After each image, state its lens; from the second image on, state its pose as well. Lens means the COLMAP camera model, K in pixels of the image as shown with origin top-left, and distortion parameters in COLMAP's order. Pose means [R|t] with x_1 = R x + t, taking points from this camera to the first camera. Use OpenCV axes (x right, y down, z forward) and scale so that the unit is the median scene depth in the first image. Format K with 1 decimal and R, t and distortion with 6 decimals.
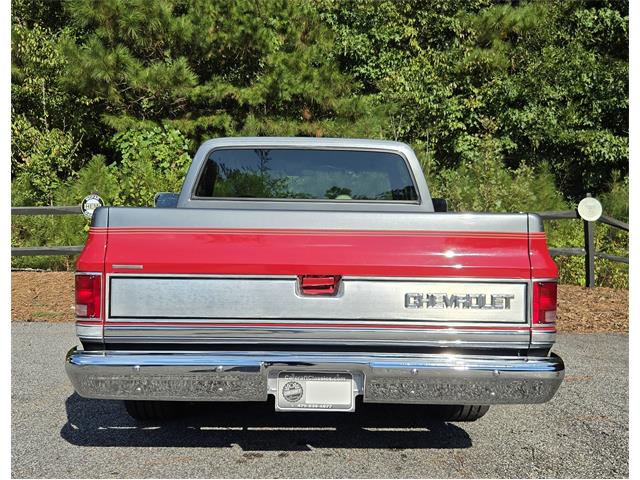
lens RADIAL K [[710.5, 0, 297.4], [0, 710.5, 239.7], [0, 0, 1]] dist [0.026216, 0.017182]
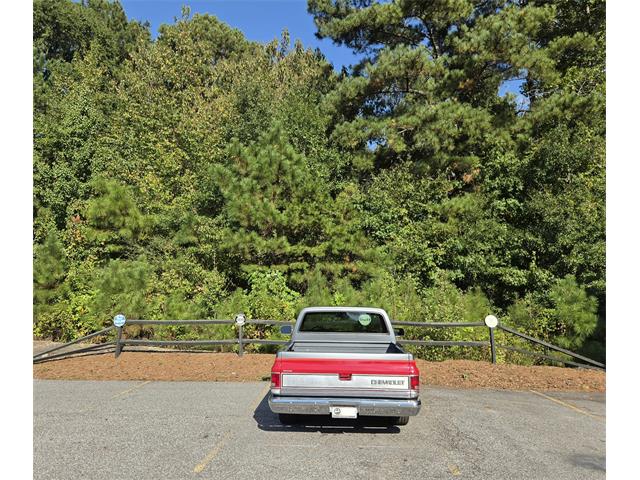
lens RADIAL K [[490.7, 0, 319.0], [0, 490.7, 215.2], [0, 0, 1]] dist [0.053723, -0.007380]
pose [[0.998510, -0.013744, -0.052817, 0.009138], [0.003464, 0.981783, -0.189974, -0.052182], [0.054466, 0.189507, 0.980367, -0.306025]]
